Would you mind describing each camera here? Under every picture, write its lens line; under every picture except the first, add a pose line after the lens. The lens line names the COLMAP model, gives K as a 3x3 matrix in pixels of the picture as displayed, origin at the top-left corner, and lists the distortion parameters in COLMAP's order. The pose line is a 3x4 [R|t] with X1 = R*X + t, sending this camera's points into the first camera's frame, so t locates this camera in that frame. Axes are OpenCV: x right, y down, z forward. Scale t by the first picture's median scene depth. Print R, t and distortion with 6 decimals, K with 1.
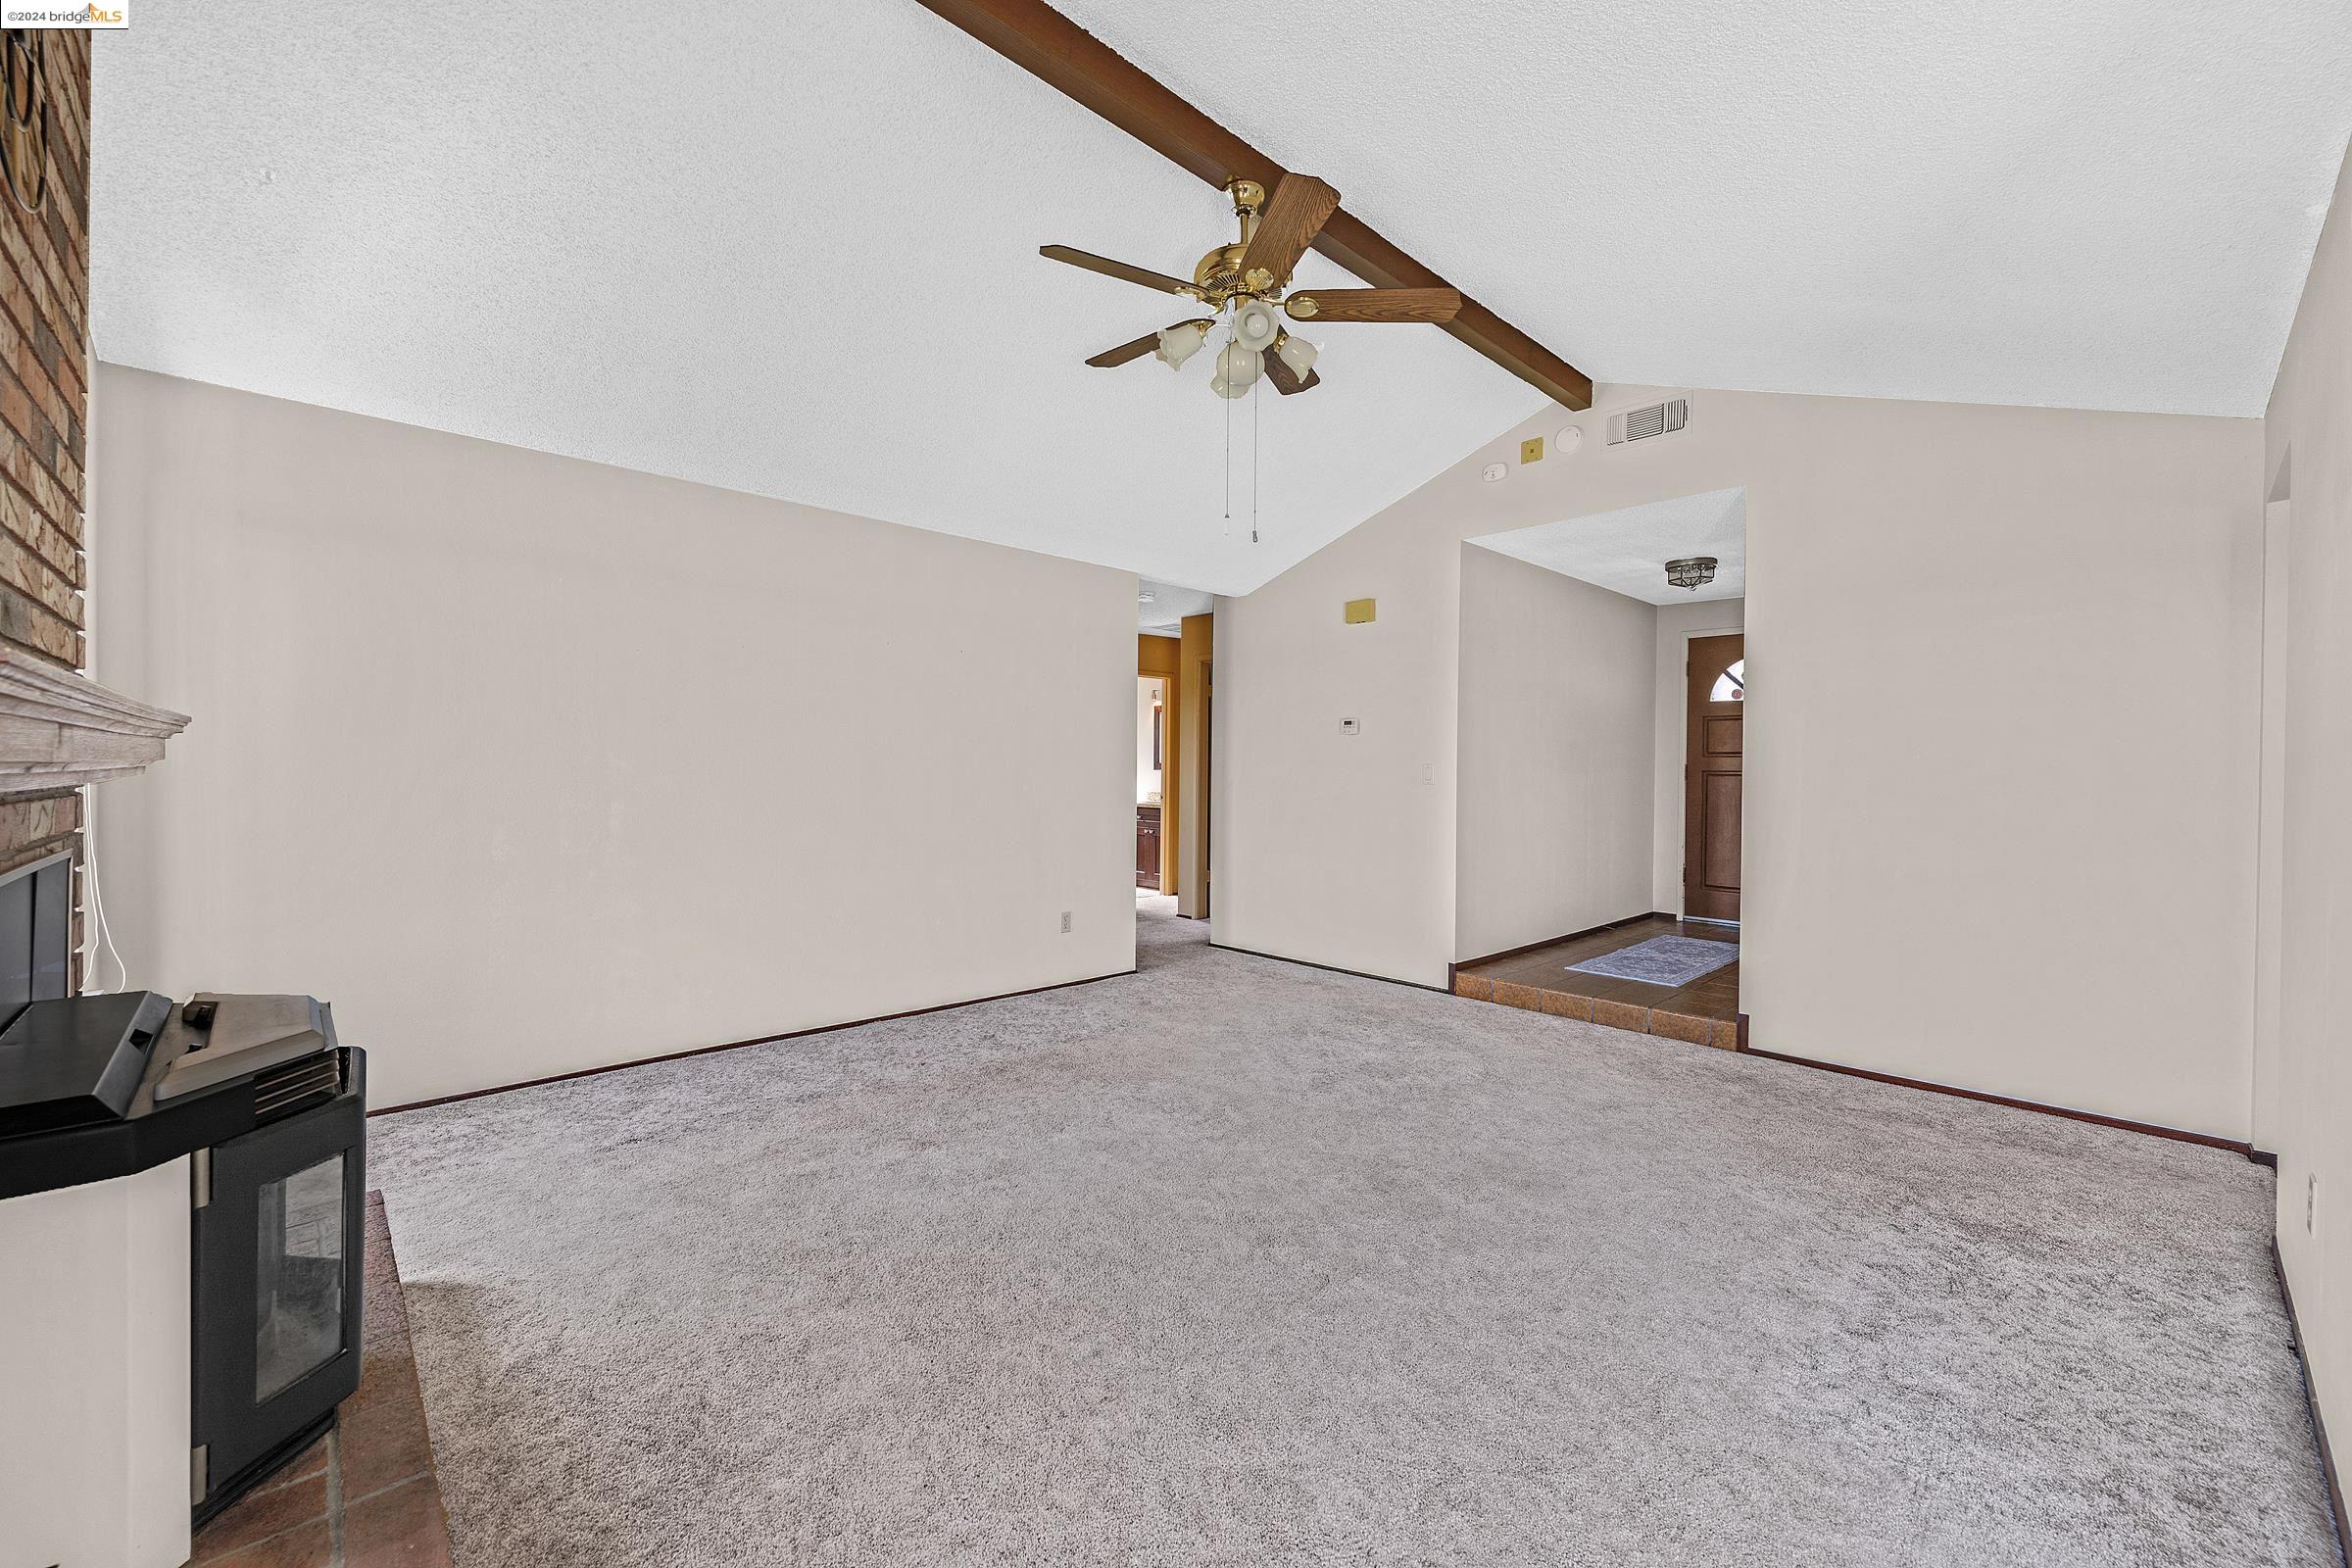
lens RADIAL K [[949.8, 0, 1173.9], [0, 949.8, 785.8], [0, 0, 1]] dist [-0.003155, 0.000035]
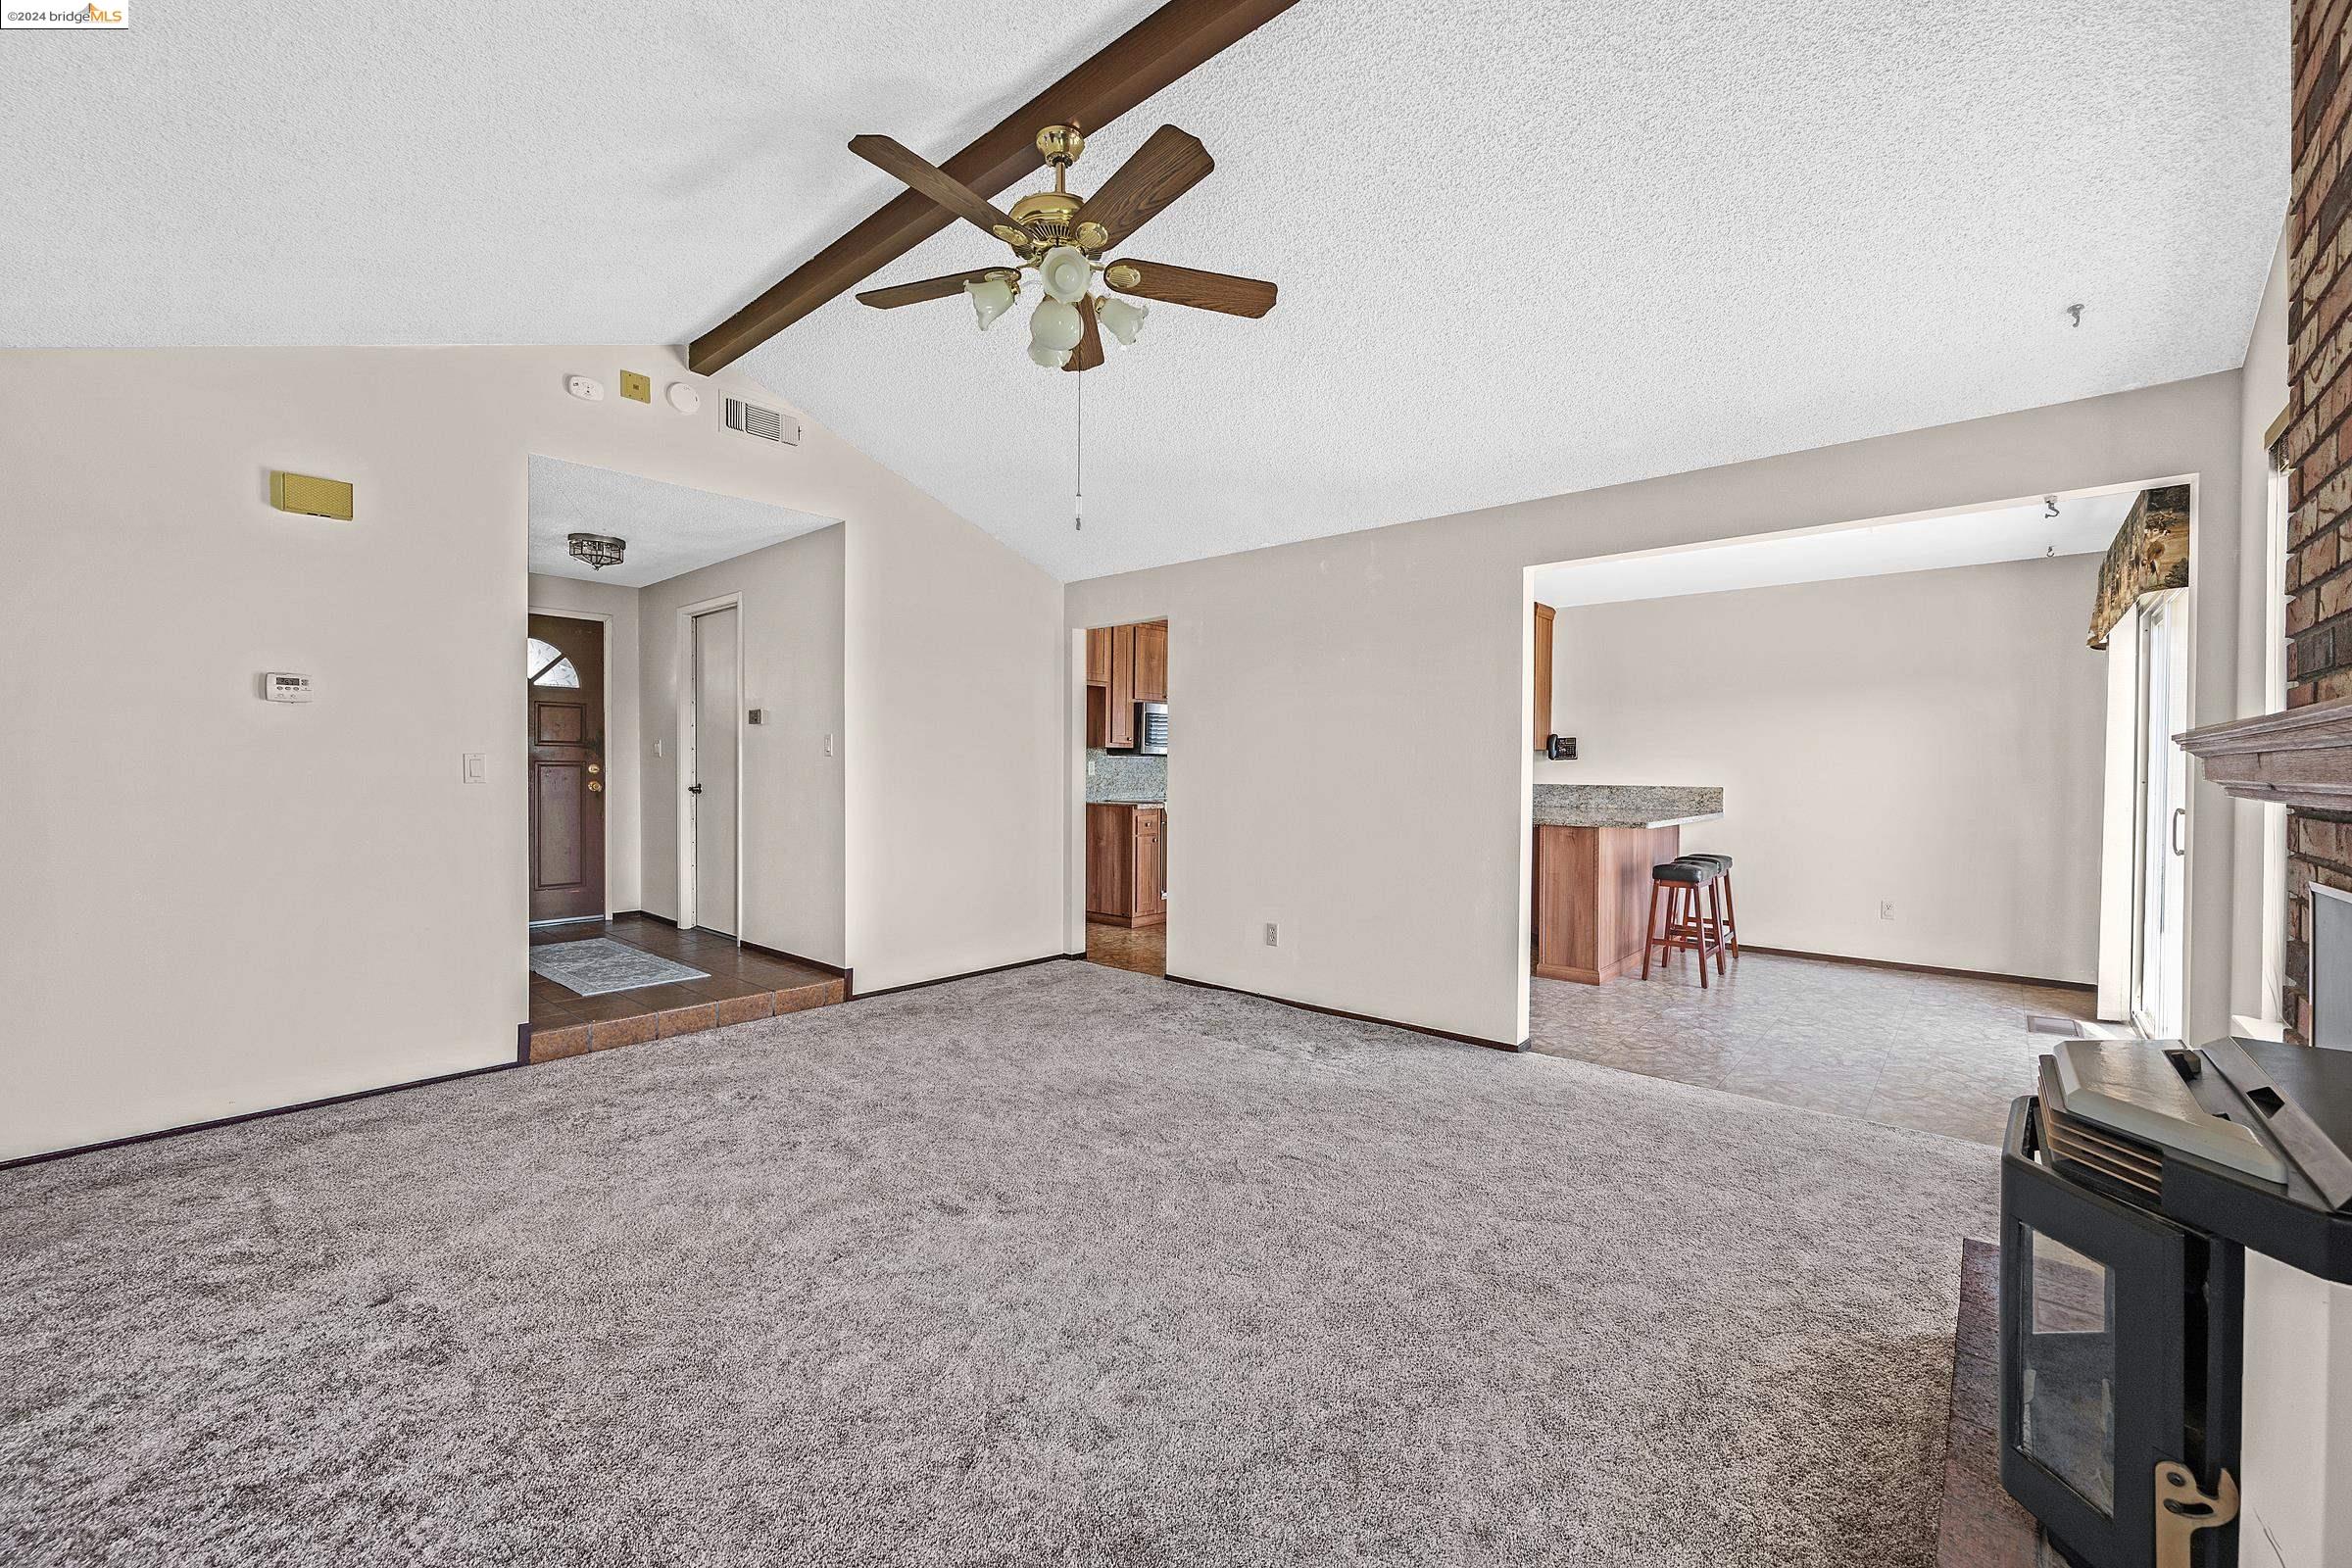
lens RADIAL K [[949.8, 0, 1192.6], [0, 949.8, 786.0], [0, 0, 1]] dist [-0.003155, 0.000035]
pose [[-0.122729, -0.027542, 0.992058, -0.853029], [0.008363, 0.999551, 0.028785, -0.026252], [-0.992405, 0.011830, -0.122443, 0.972451]]
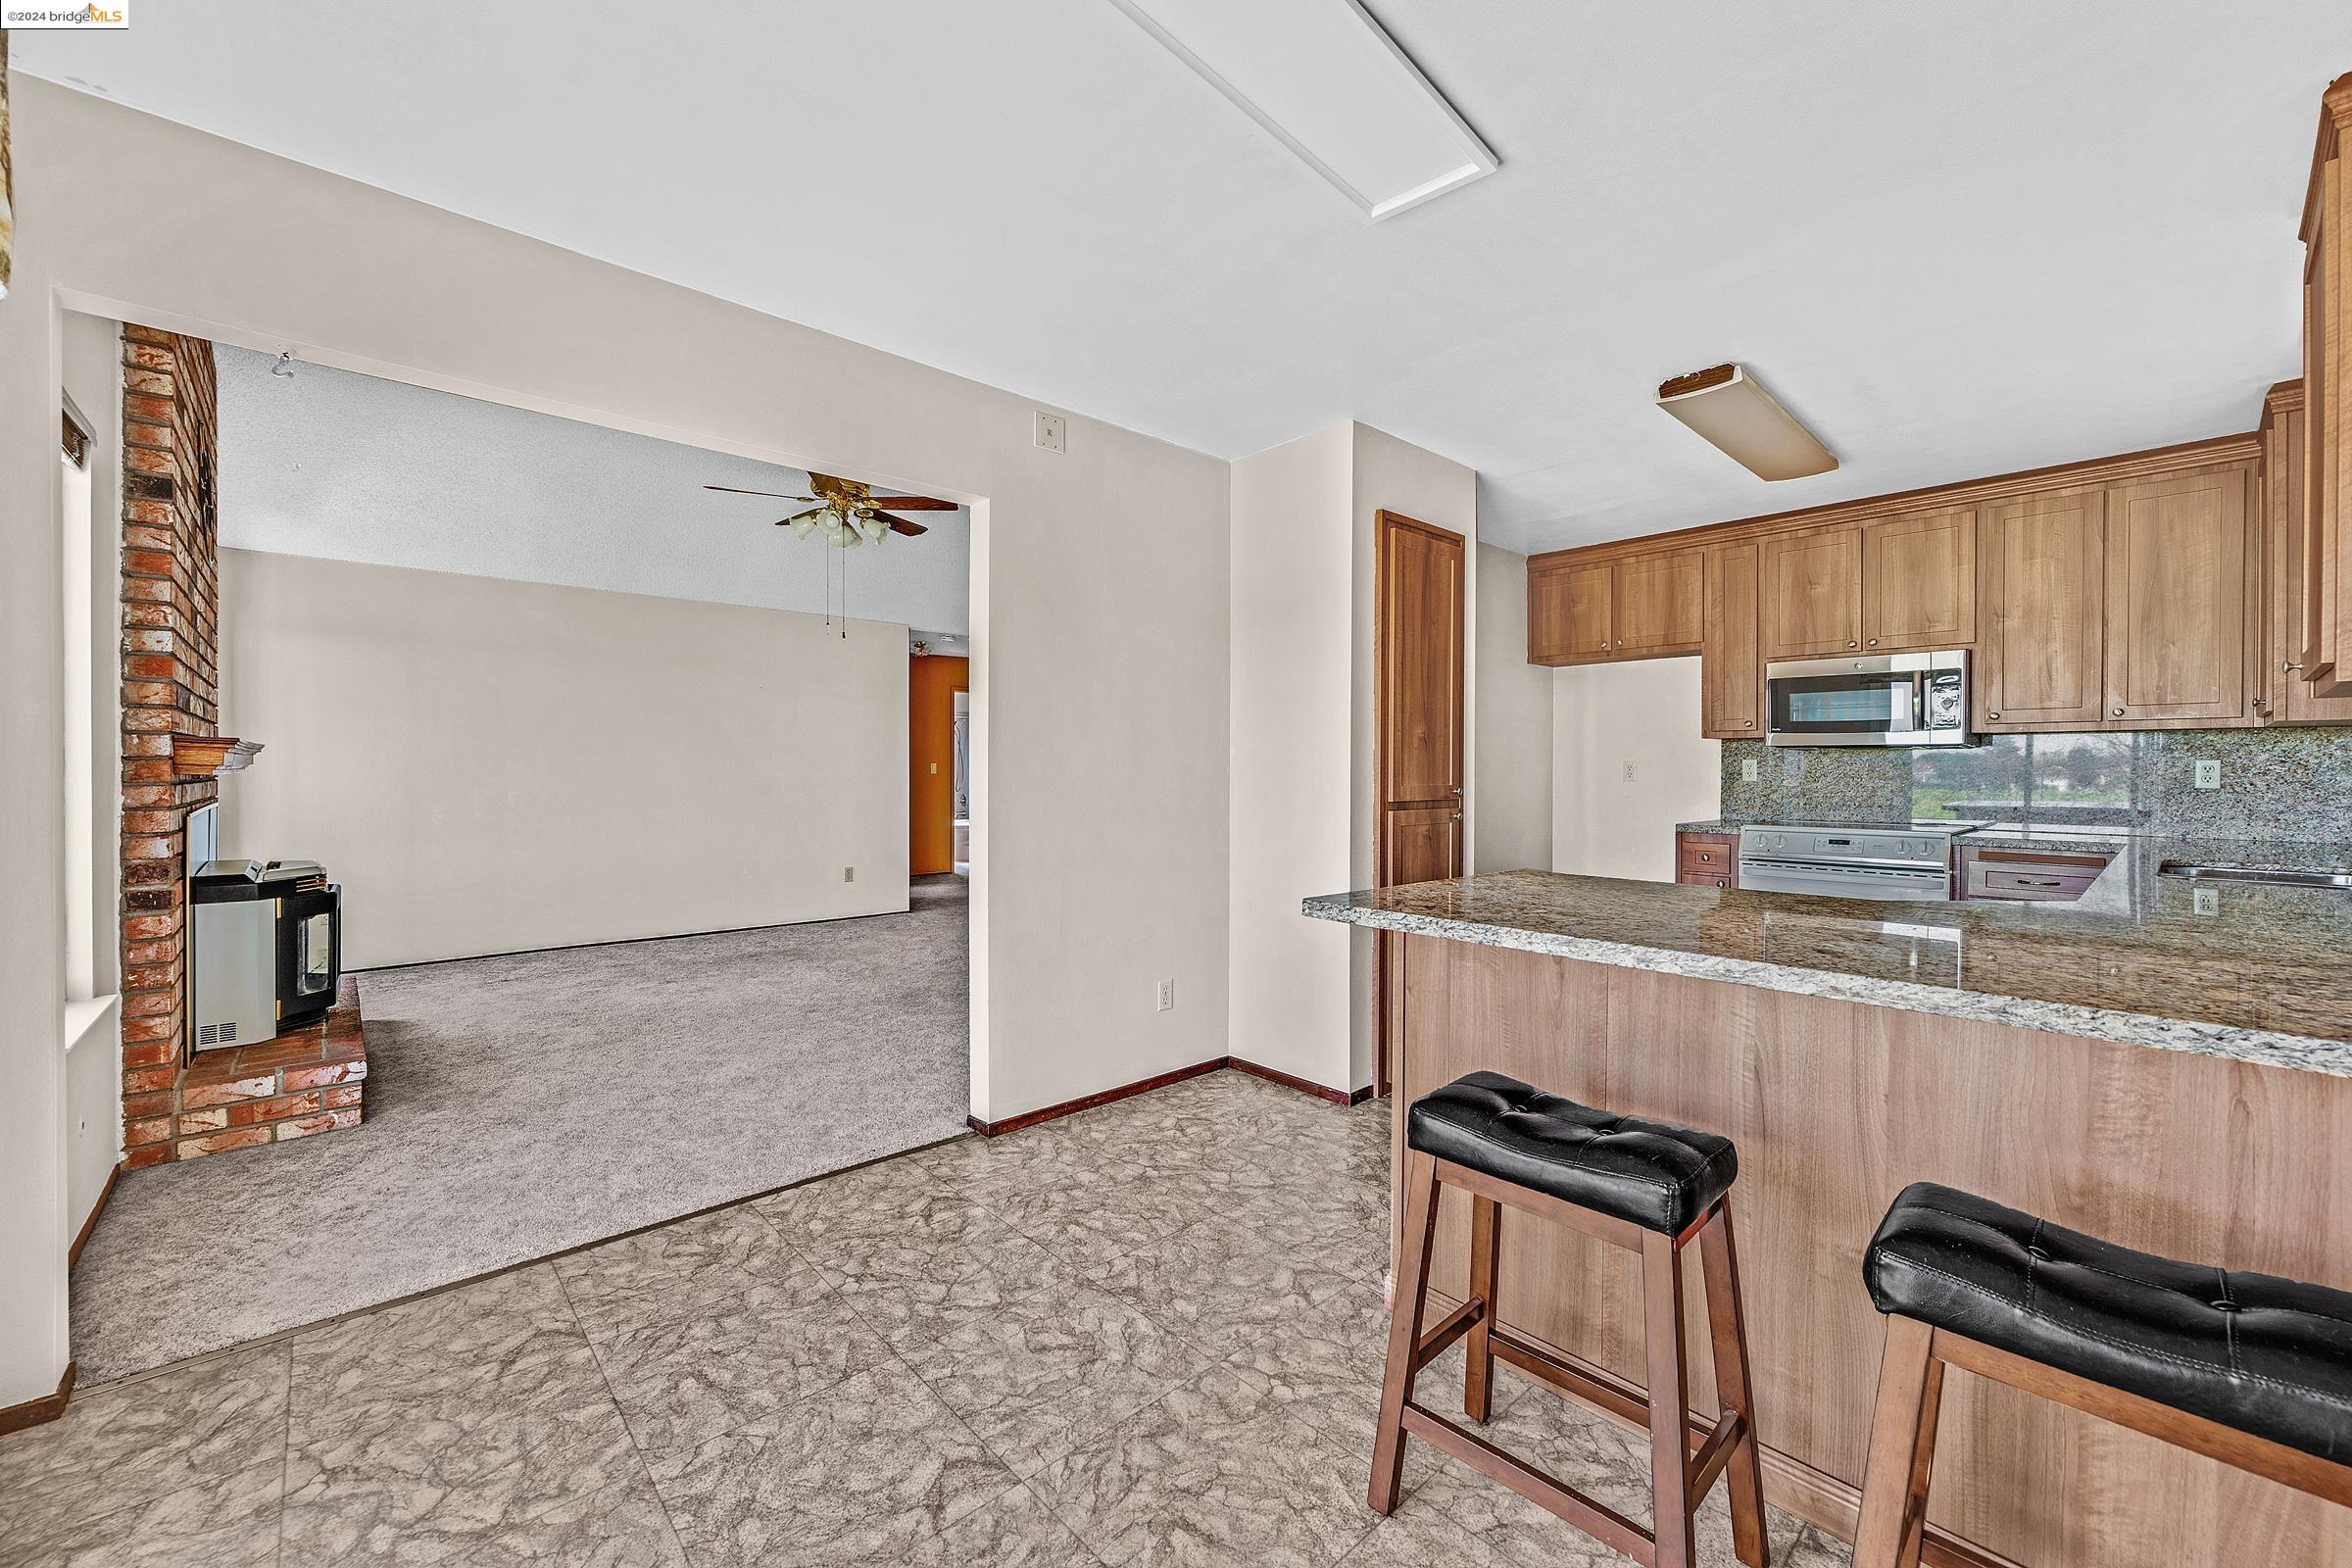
lens RADIAL K [[949.8, 0, 1172.1], [0, 949.8, 785.0], [0, 0, 1]] dist [-0.003155, 0.000035]
pose [[0.999943, -0.003169, -0.010151, 0.759071], [0.003178, 0.999995, 0.000916, 0.018821], [0.010148, -0.000949, 0.999948, -0.817359]]
